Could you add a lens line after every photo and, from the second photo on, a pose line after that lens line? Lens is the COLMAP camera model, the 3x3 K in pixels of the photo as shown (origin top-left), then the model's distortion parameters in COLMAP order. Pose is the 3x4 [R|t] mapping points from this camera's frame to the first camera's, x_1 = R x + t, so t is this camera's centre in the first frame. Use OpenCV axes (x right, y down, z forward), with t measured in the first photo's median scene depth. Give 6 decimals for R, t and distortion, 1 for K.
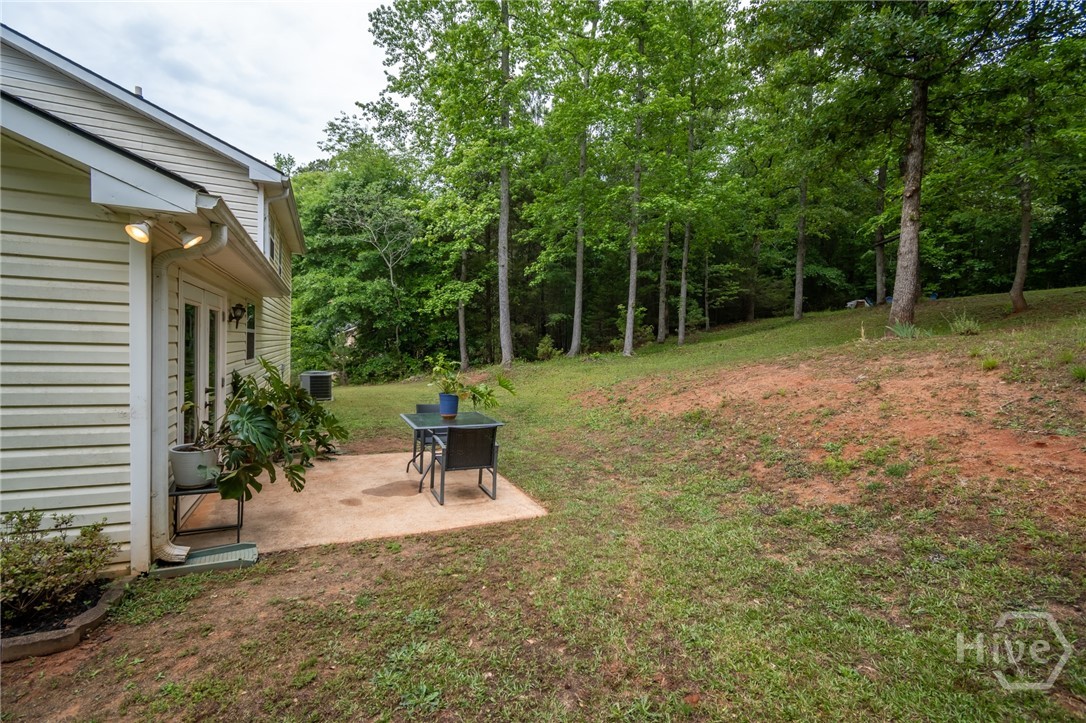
lens RADIAL K [[479.3, 0, 543.0], [0, 479.3, 361.5], [0, 0, 1]] dist [0.000438, -0.000788]
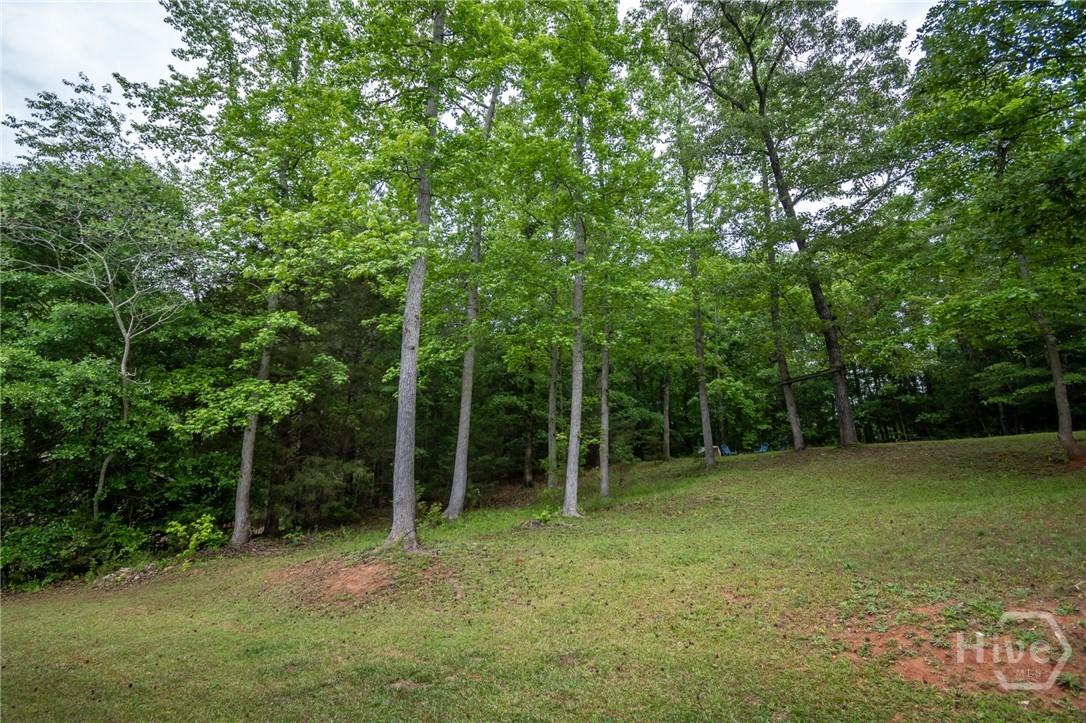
lens RADIAL K [[523.5, 0, 542.5], [0, 523.5, 332.1], [0, 0, 1]] dist [-0.001710, -0.000826]
pose [[0.893448, 0.129887, 0.429976, -0.363184], [0.017174, 0.946698, -0.321663, -0.038168], [-0.448837, 0.294774, 0.843596, 0.732653]]
